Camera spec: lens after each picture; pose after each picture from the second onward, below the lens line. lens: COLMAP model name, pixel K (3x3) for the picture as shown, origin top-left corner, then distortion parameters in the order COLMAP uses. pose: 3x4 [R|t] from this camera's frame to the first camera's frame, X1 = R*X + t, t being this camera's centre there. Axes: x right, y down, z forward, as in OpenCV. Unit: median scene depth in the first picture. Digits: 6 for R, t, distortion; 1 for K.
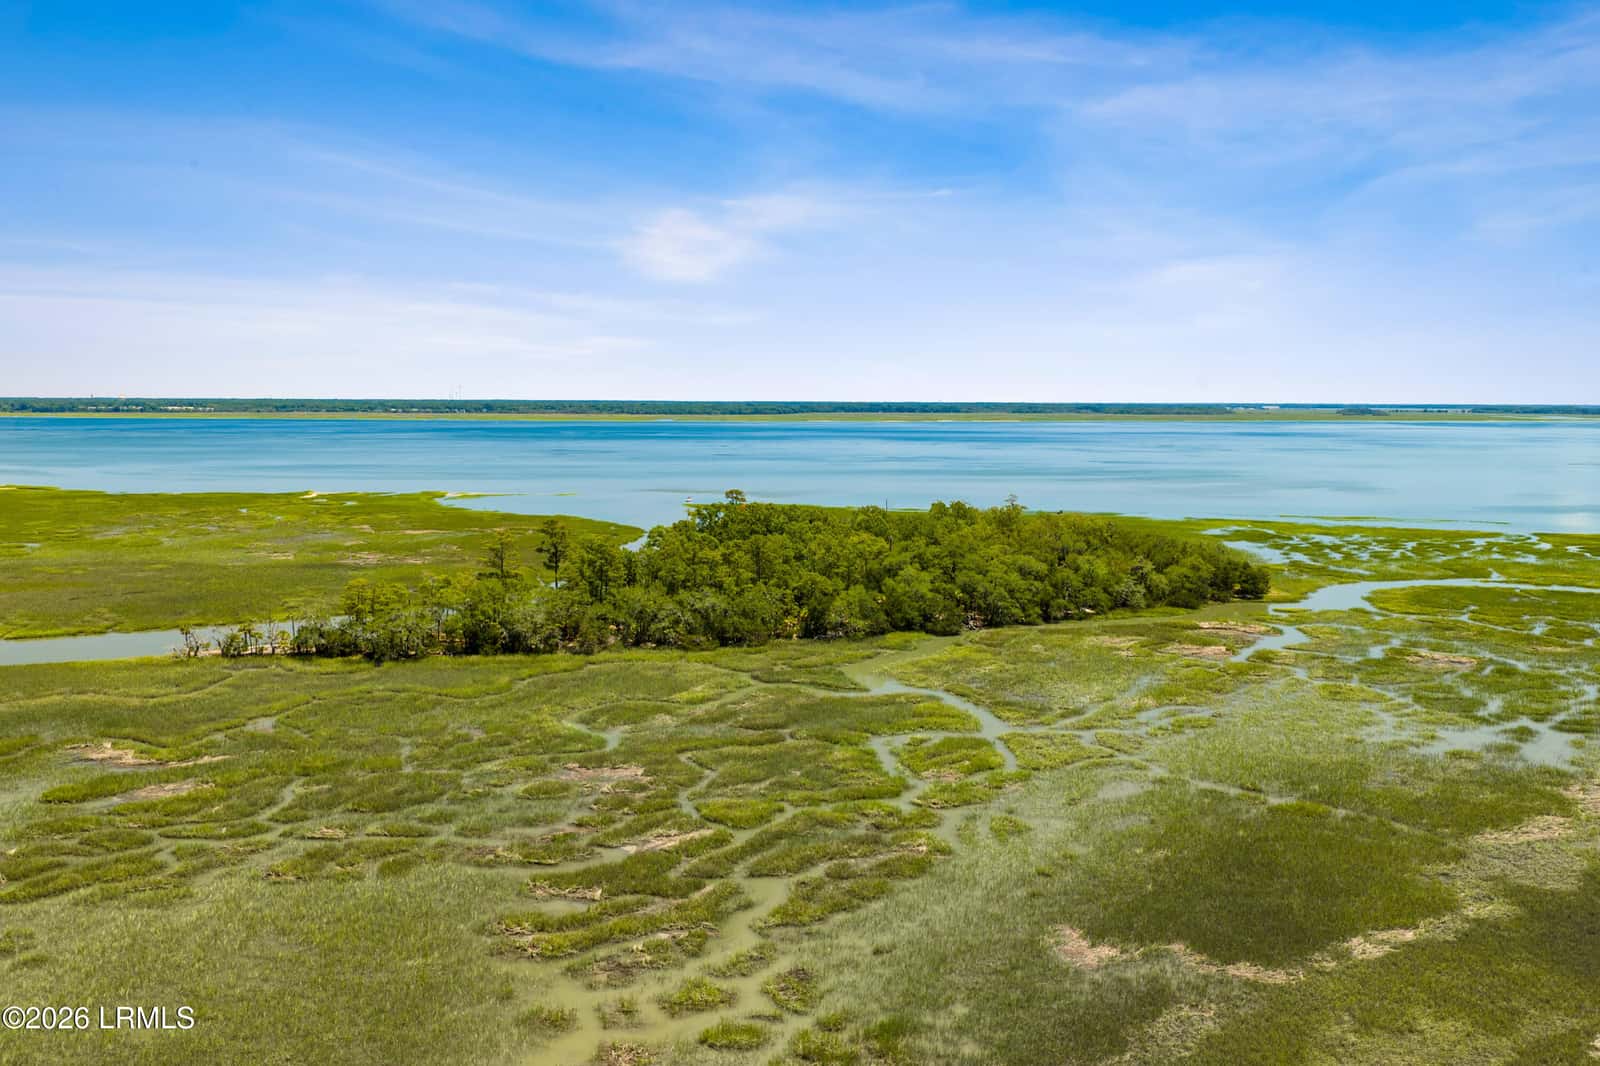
lens RADIAL K [[1340.4, 0, 797.7], [0, 1340.4, 536.0], [0, 0, 1]] dist [0.014806, -0.018858]
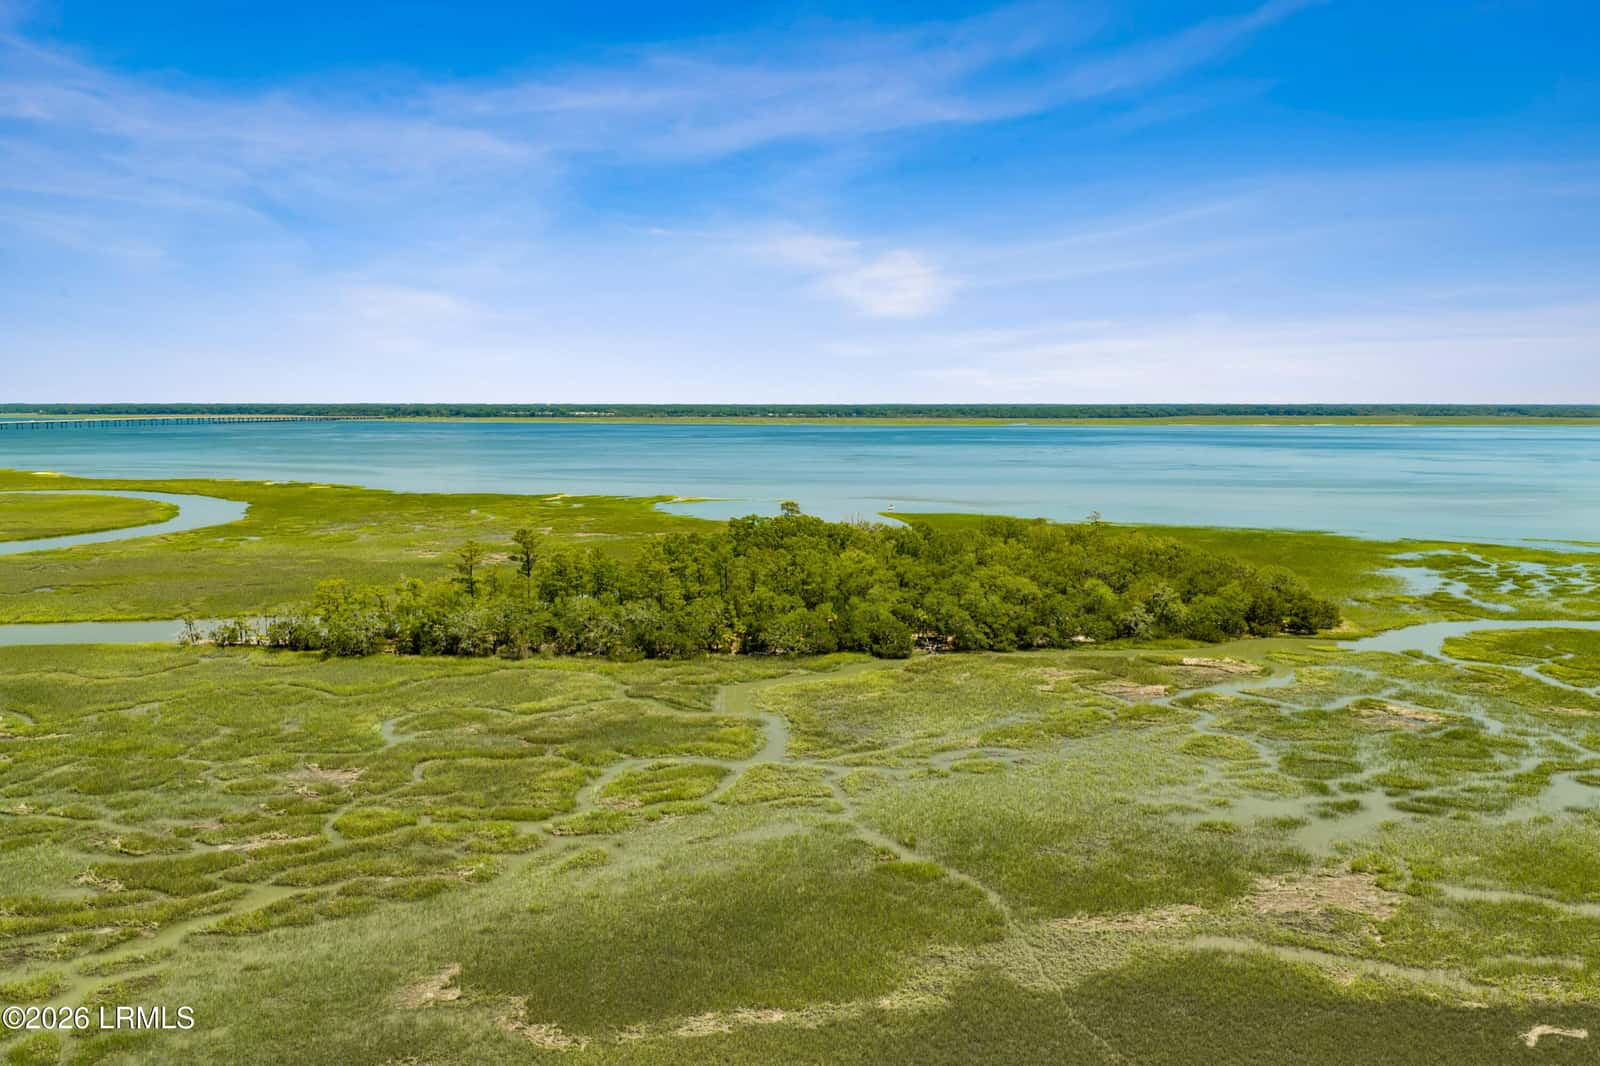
lens RADIAL K [[1340.4, 0, 797.7], [0, 1340.4, 536.0], [0, 0, 1]] dist [0.014806, -0.018858]
pose [[0.958210, 0.023847, -0.285070, 0.353277], [-0.024544, 0.999698, 0.001128, -0.014654], [0.285010, 0.005916, 0.958506, 0.064882]]
